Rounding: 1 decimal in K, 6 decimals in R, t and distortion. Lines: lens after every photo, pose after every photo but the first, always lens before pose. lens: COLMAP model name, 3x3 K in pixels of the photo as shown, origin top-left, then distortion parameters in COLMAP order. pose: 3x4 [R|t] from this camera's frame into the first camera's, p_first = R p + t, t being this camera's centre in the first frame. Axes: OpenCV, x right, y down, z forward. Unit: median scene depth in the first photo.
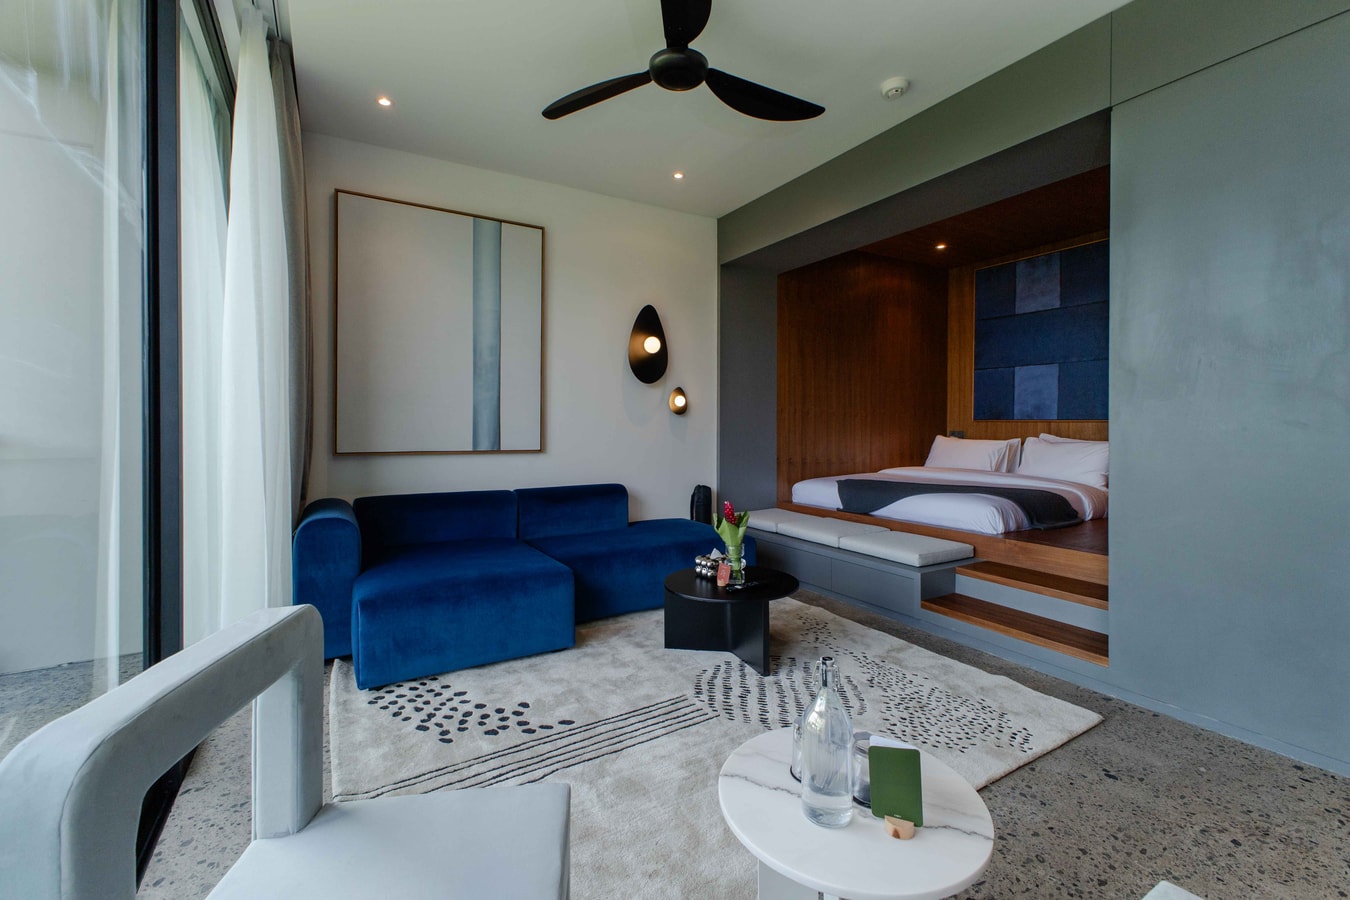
lens RADIAL K [[579.6, 0, 677.1], [0, 579.6, 430.1], [0, 0, 1]] dist [0.009864, -0.000227]
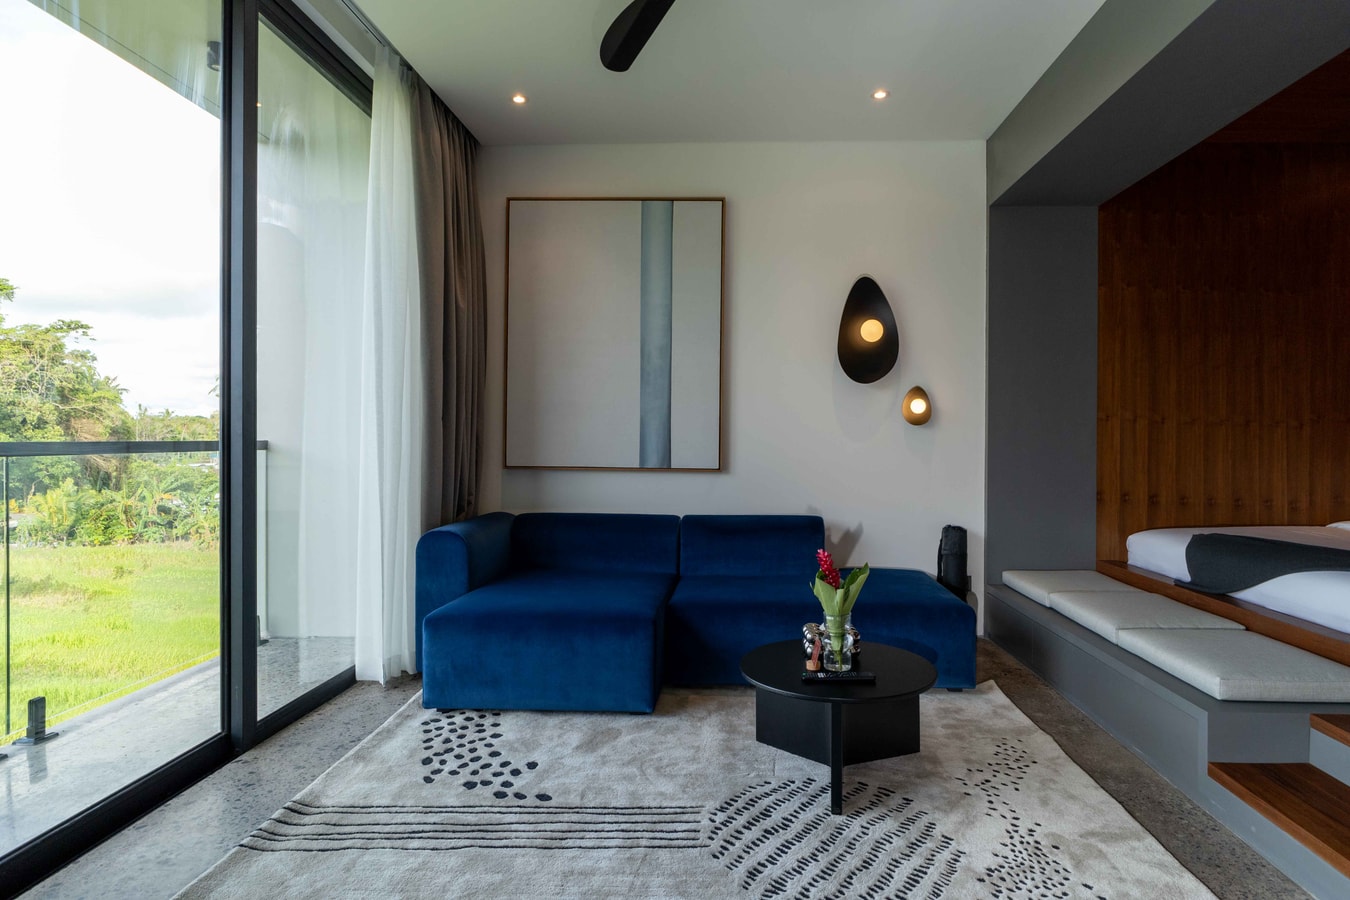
lens RADIAL K [[713.8, 0, 716.5], [0, 713.8, 439.5], [0, 0, 1]] dist [-0.002415, 0.000000]
pose [[0.847864, 0.006053, -0.530180, 0.407067], [-0.009419, 0.999949, -0.003647, -0.005107], [0.530130, 0.008086, 0.847878, 0.192113]]
